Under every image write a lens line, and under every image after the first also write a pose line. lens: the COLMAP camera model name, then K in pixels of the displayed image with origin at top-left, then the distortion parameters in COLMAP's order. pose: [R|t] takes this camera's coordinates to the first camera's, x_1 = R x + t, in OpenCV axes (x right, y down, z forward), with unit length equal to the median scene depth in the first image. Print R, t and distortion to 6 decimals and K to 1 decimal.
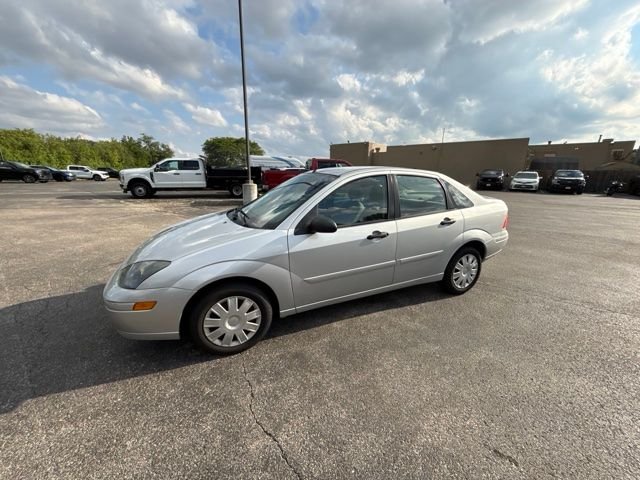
lens RADIAL K [[253.8, 0, 321.8], [0, 253.8, 241.0], [0, 0, 1]] dist [0.000538, -0.000397]
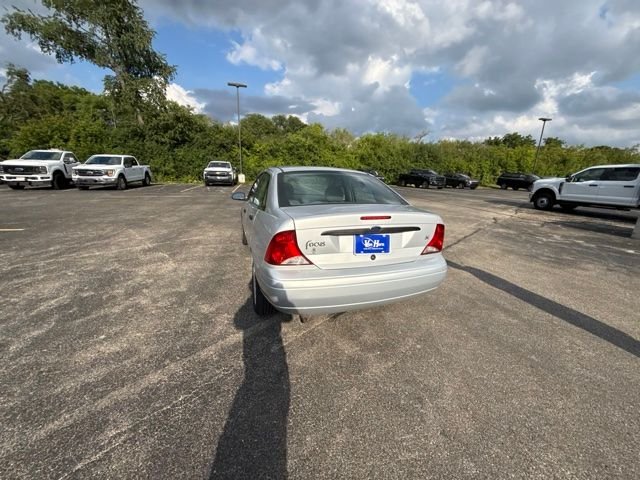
lens RADIAL K [[253.8, 0, 321.3], [0, 253.8, 242.5], [0, 0, 1]] dist [0.000538, -0.000397]
pose [[-0.099253, 0.244392, -0.964584, 0.201323], [-0.286289, 0.921369, 0.262901, -0.044825], [0.952989, 0.302244, -0.021482, 0.179653]]
